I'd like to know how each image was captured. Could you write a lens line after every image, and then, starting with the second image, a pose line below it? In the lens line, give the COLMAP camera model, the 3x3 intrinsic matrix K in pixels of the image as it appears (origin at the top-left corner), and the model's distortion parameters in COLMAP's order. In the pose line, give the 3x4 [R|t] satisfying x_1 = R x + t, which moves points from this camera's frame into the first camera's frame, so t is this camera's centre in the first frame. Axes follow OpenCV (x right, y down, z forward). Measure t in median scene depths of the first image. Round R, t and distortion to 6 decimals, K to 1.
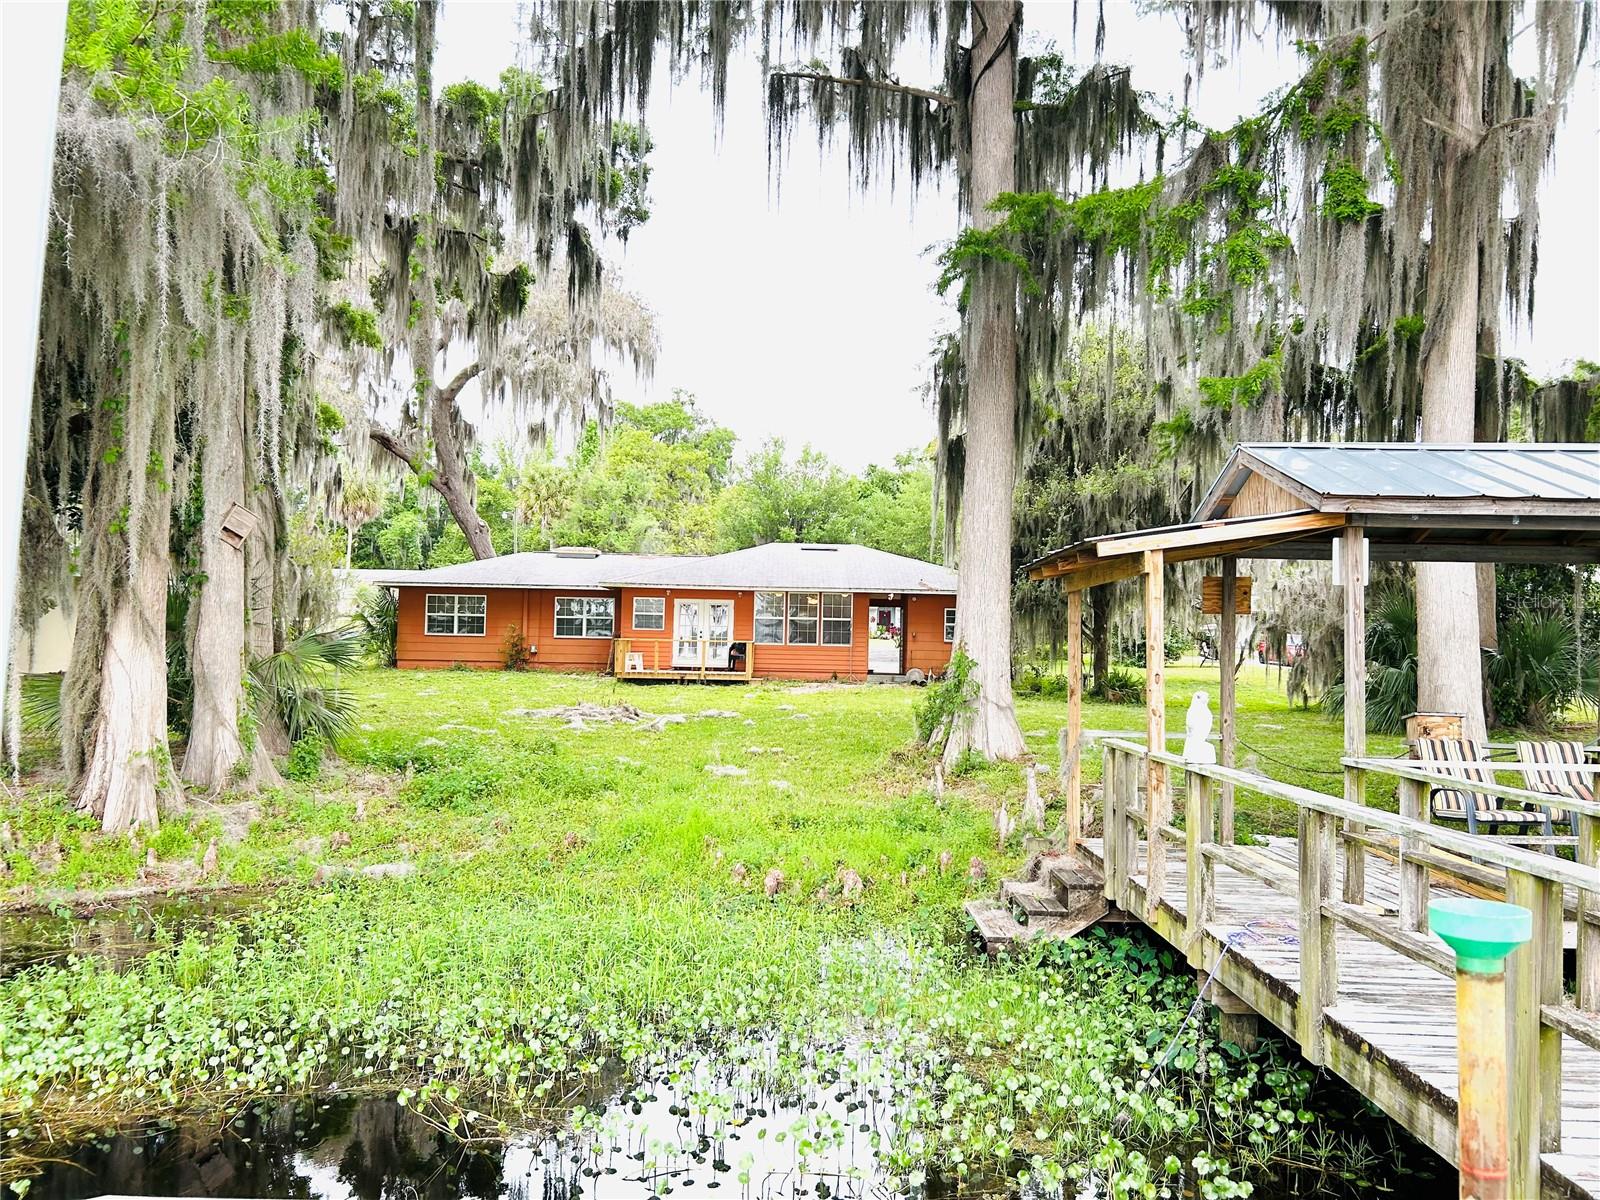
lens RADIAL K [[1202.1, 0, 791.9], [0, 1202.1, 609.1], [0, 0, 1]] dist [0.063310, -0.082830]
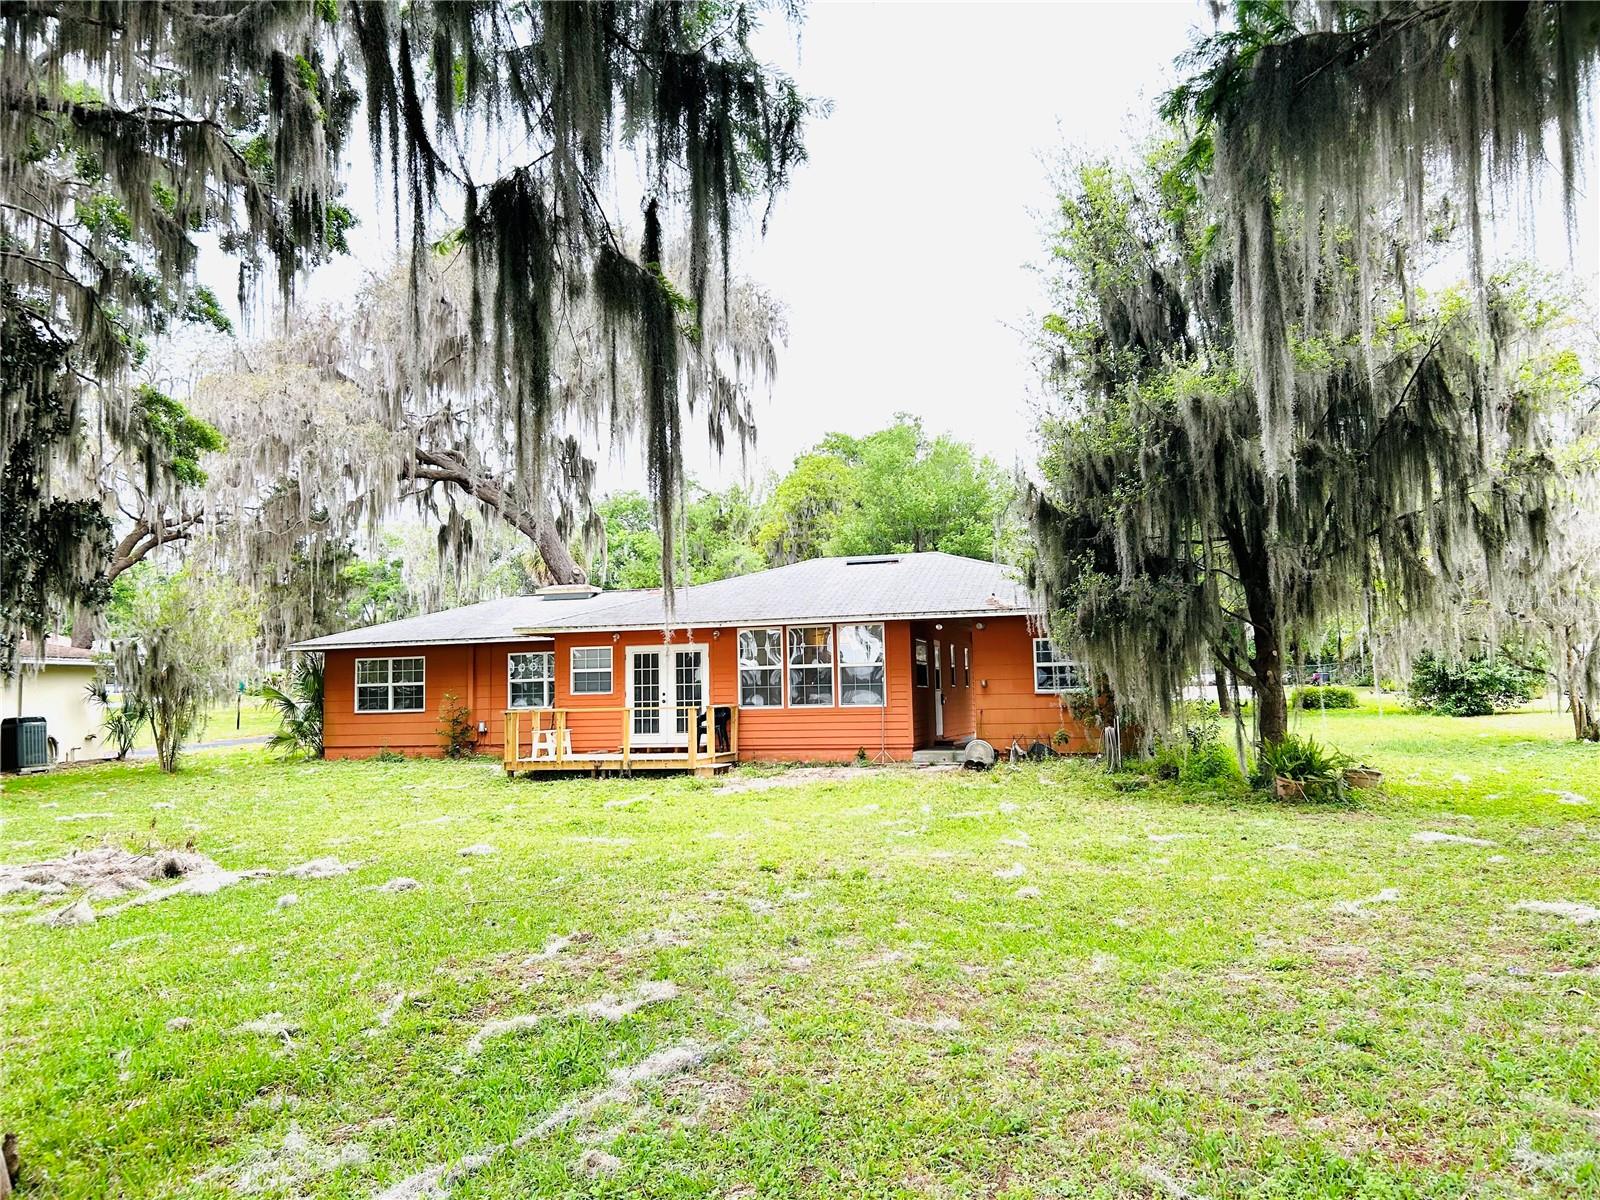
lens RADIAL K [[1202.1, 0, 791.9], [0, 1202.1, 609.1], [0, 0, 1]] dist [0.063310, -0.082830]
pose [[0.959393, -0.062438, -0.275076, 0.167595], [0.049567, 0.997337, -0.053503, 0.010474], [0.277684, 0.037696, 0.959933, 0.353990]]
